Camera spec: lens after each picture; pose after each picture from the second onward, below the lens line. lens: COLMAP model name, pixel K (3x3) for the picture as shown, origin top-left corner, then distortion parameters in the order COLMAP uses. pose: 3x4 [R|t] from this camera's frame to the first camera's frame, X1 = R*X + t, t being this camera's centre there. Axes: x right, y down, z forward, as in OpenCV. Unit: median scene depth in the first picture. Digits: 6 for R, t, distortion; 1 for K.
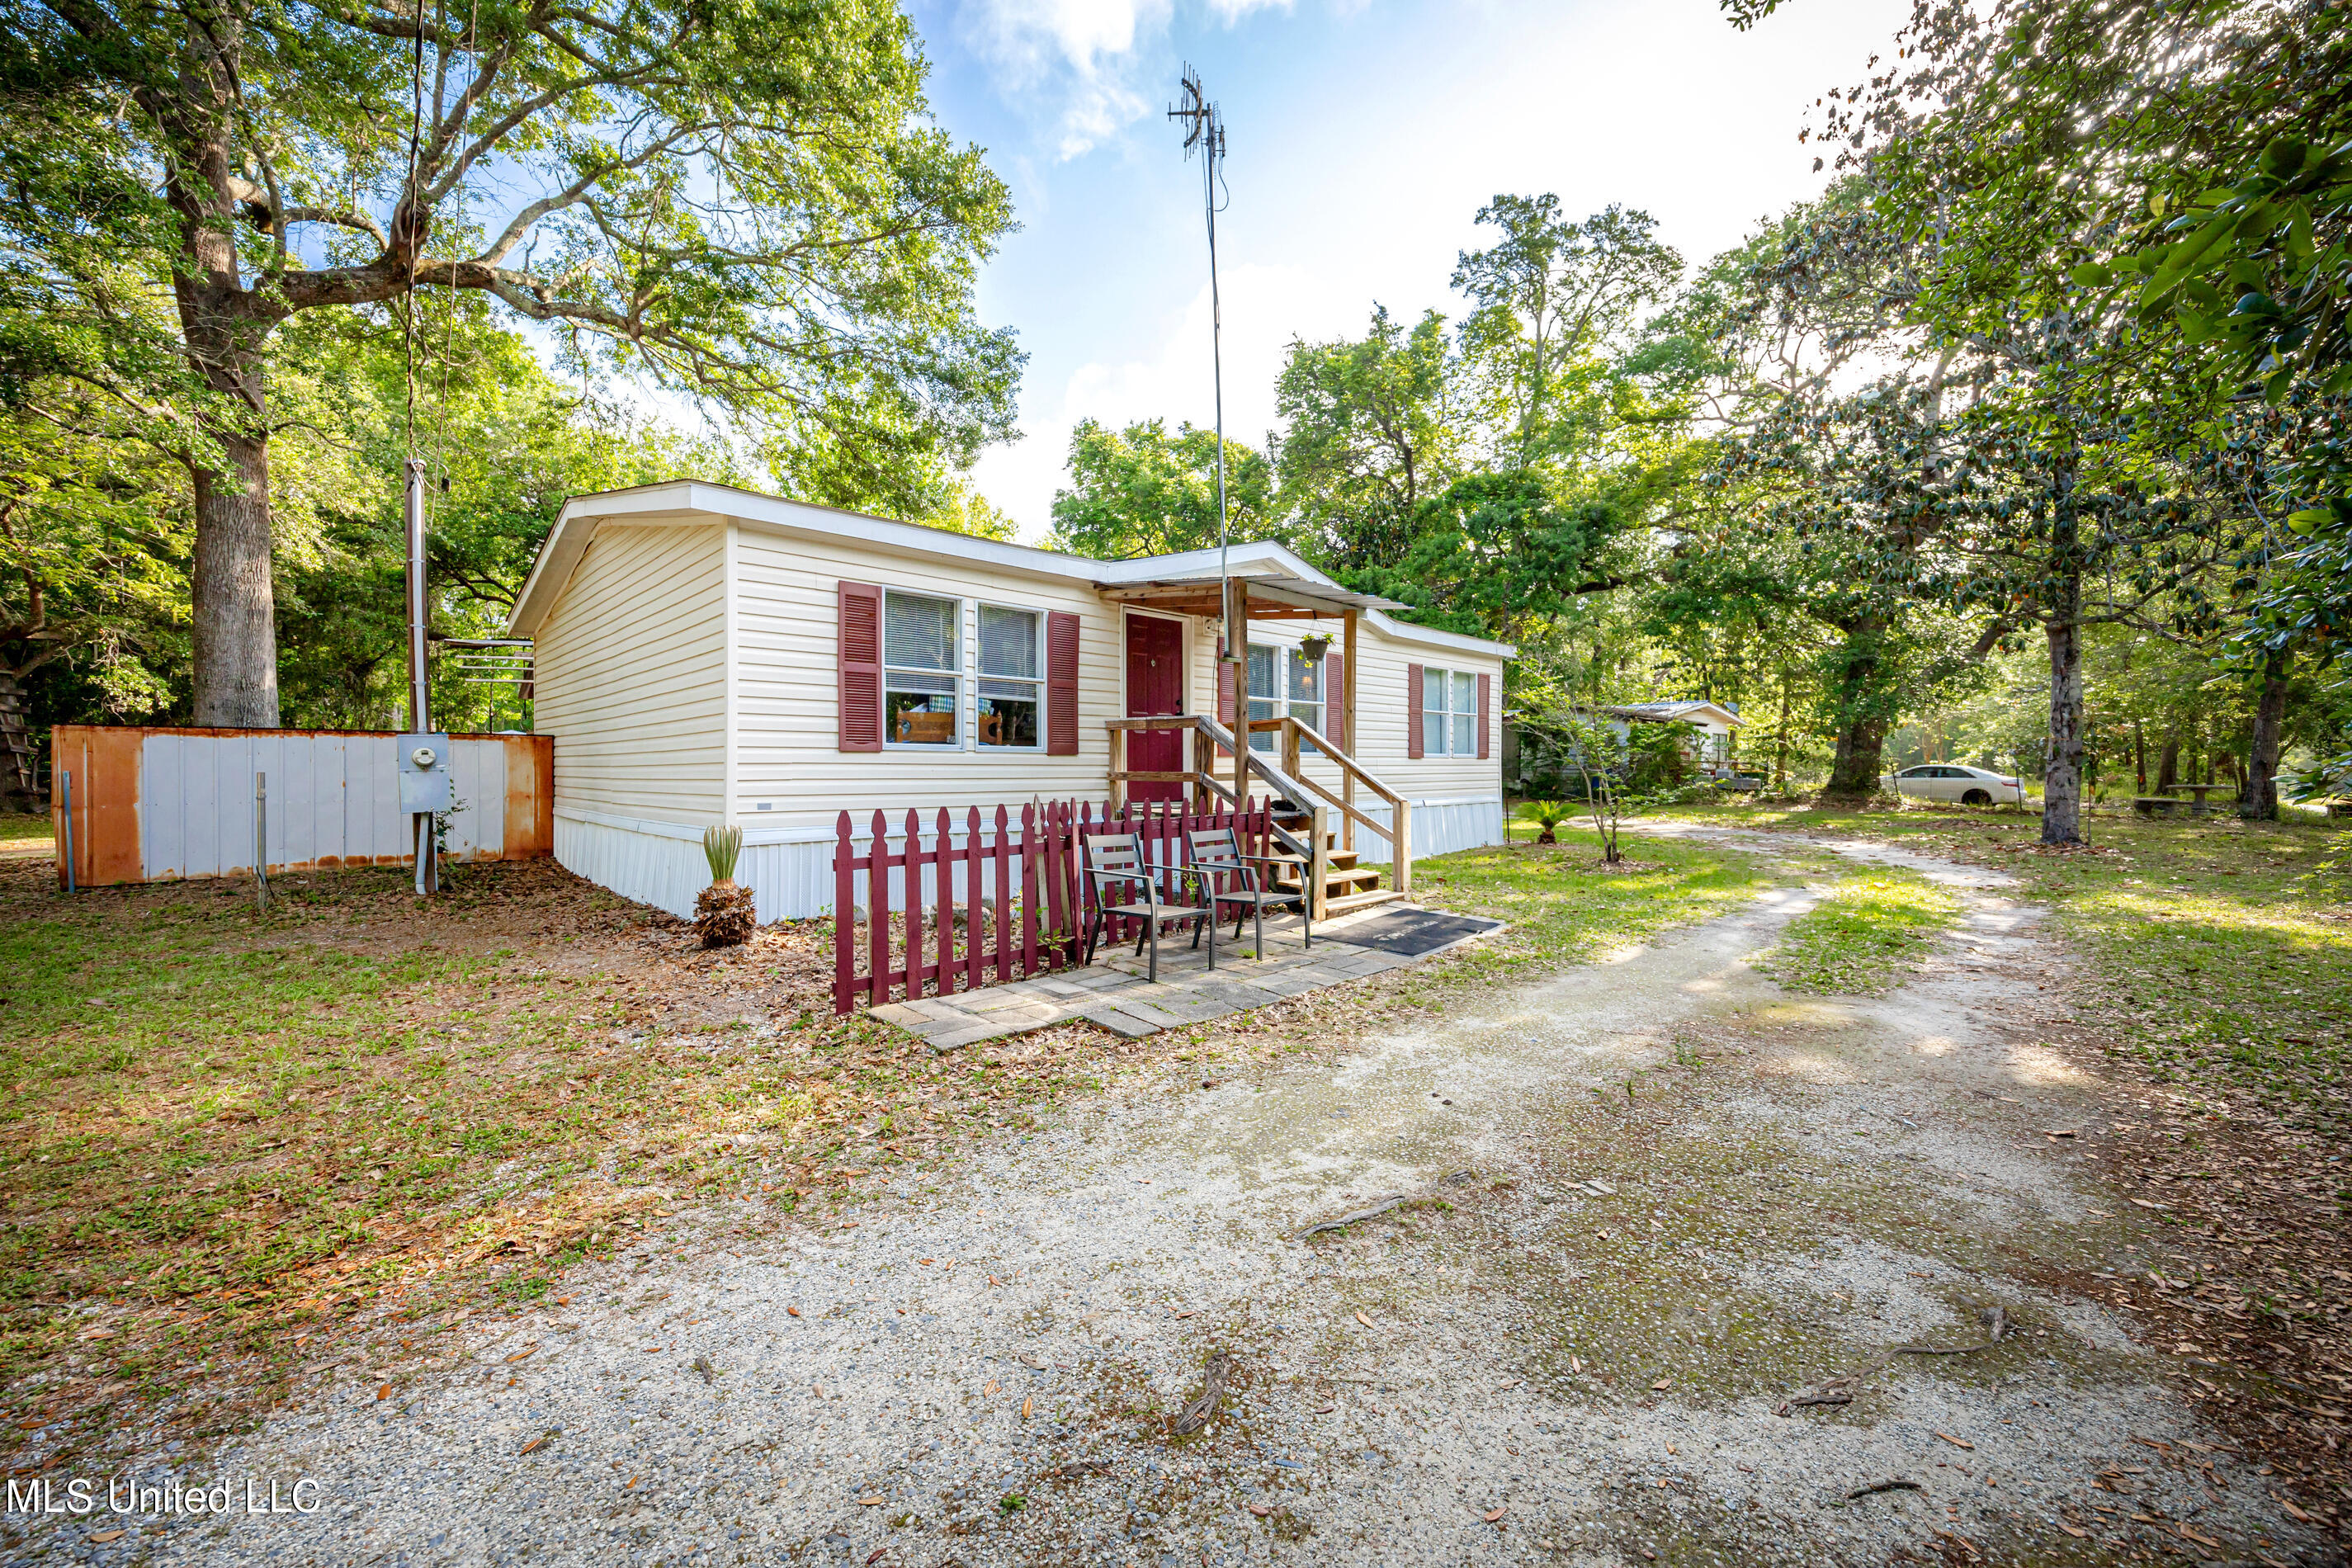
lens RADIAL K [[944.9, 0, 1170.4], [0, 944.9, 764.2], [0, 0, 1]] dist [-0.003645, -0.000551]
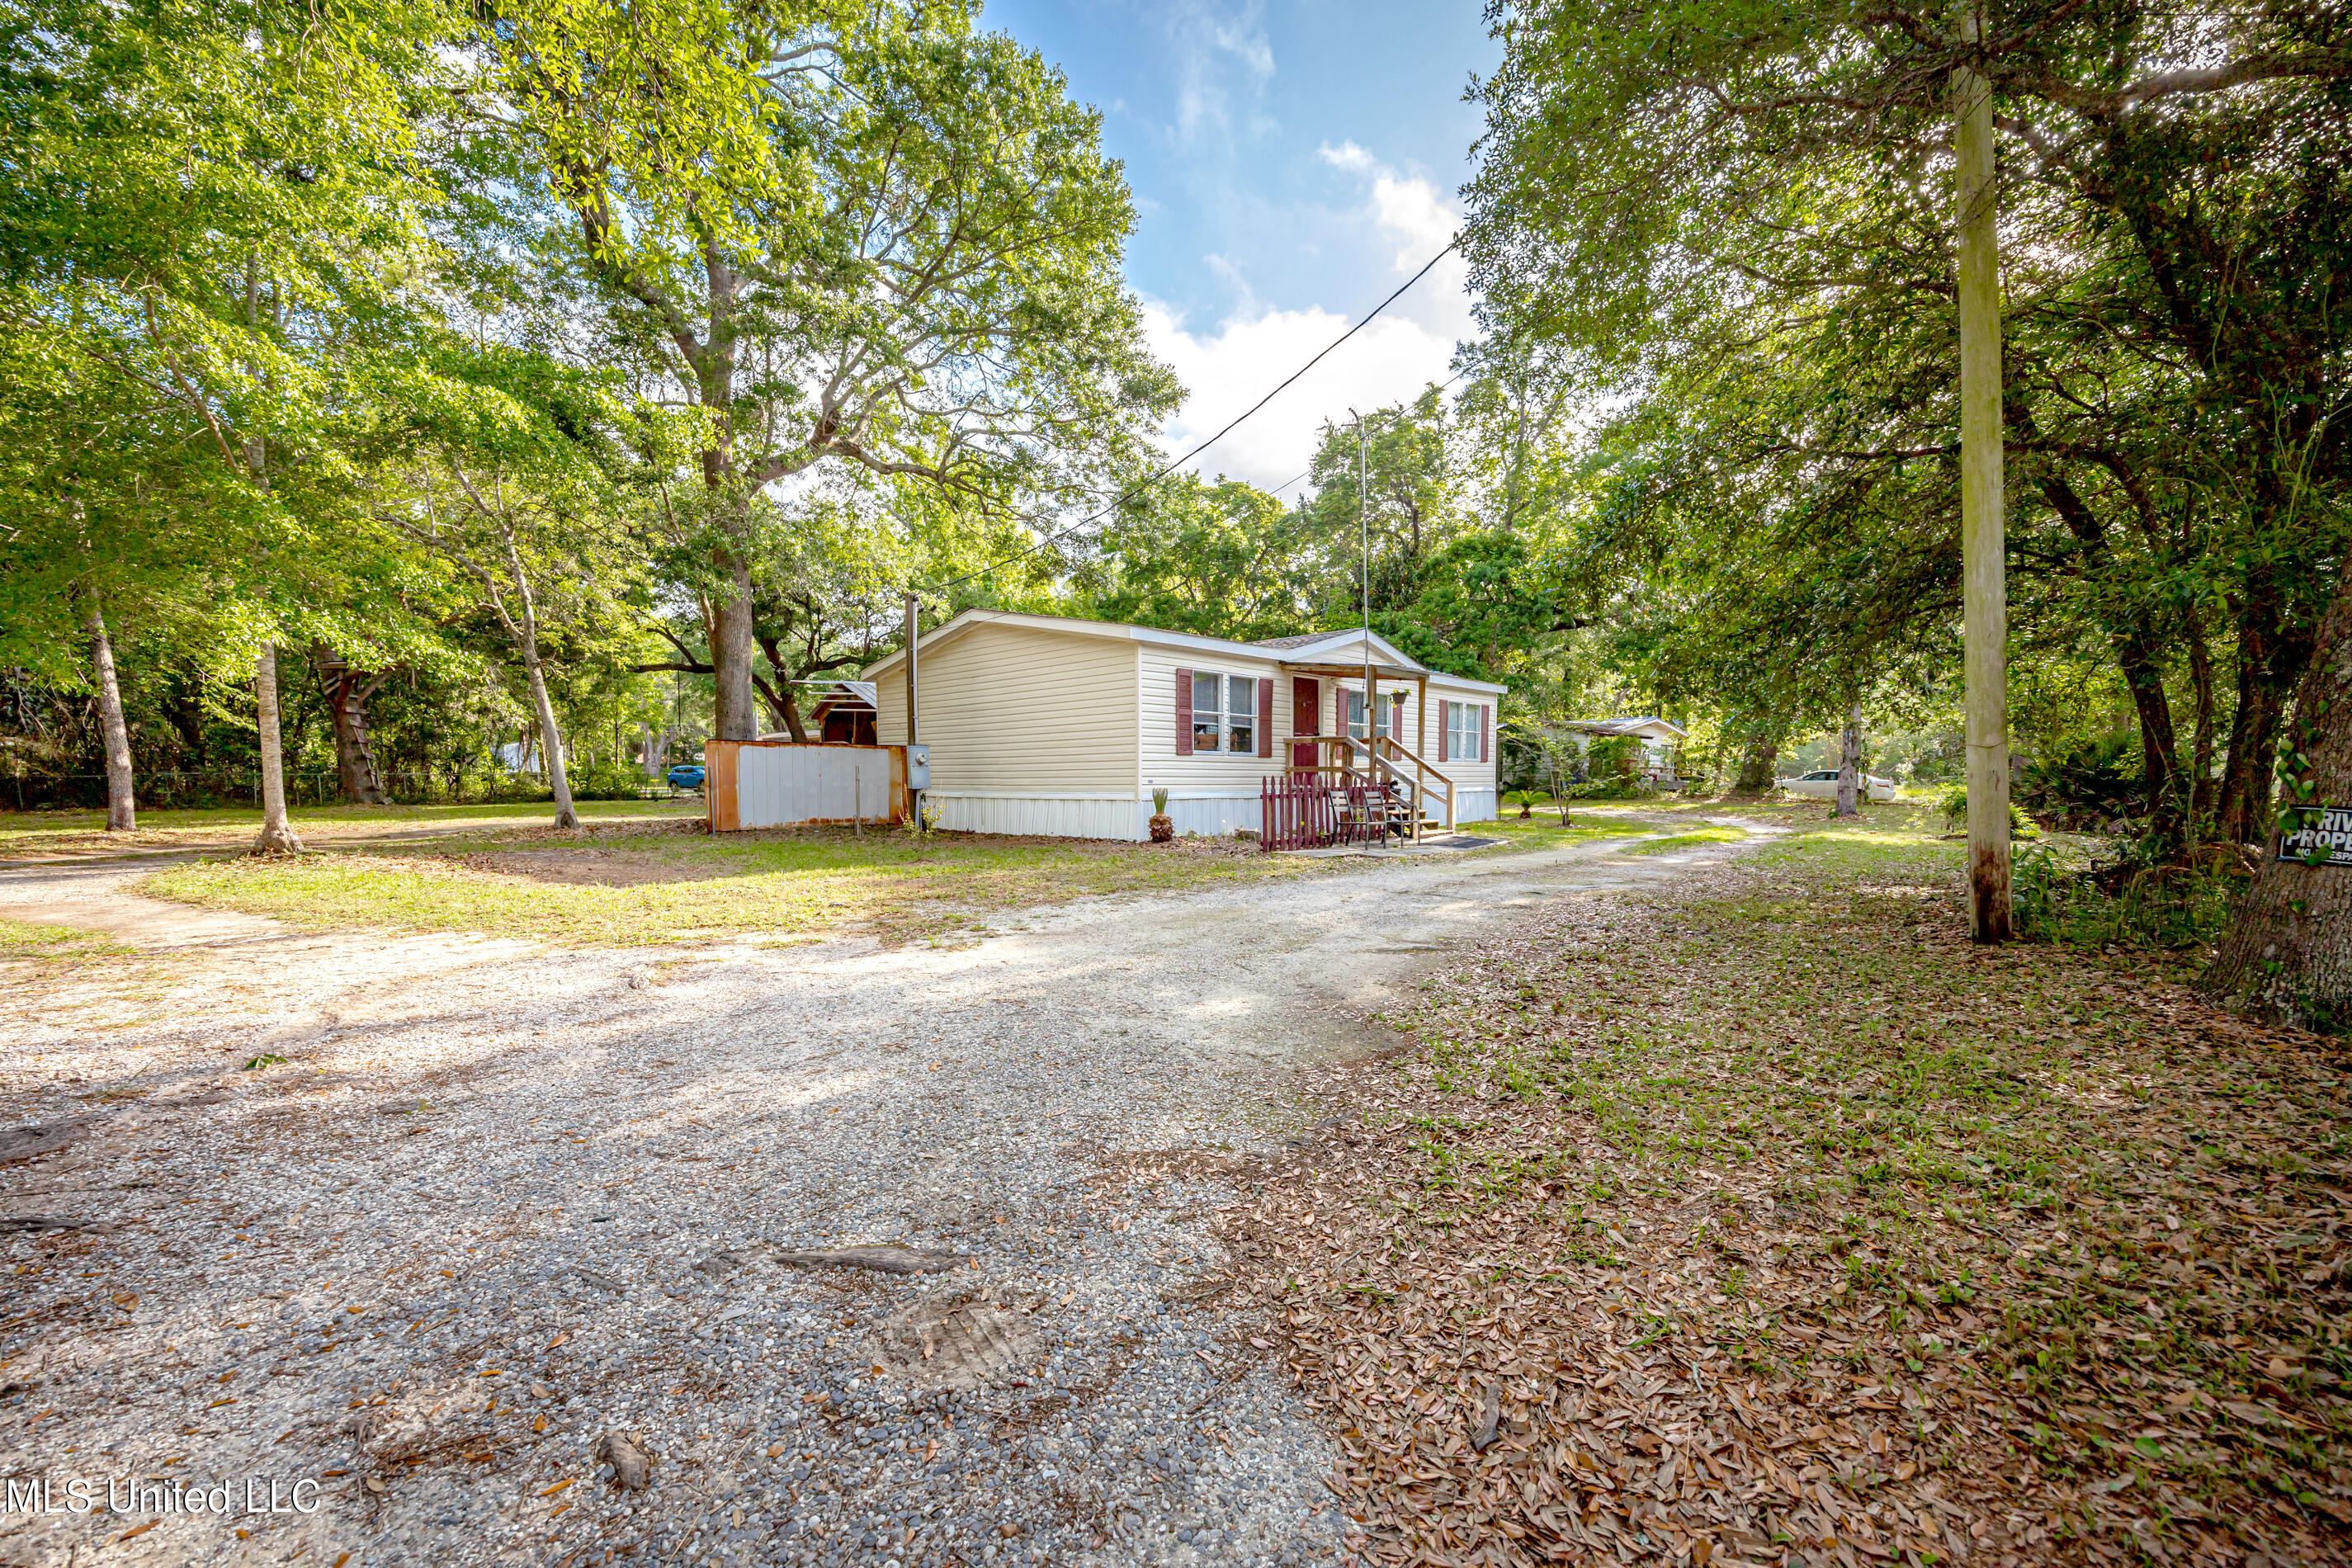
lens RADIAL K [[944.9, 0, 1189.6], [0, 944.9, 804.0], [0, 0, 1]] dist [-0.003645, -0.000551]
pose [[0.999159, -0.001371, 0.040989, -0.118555], [0.000061, 0.999490, 0.031927, 0.007769], [-0.041011, -0.031897, 0.998649, -0.287323]]
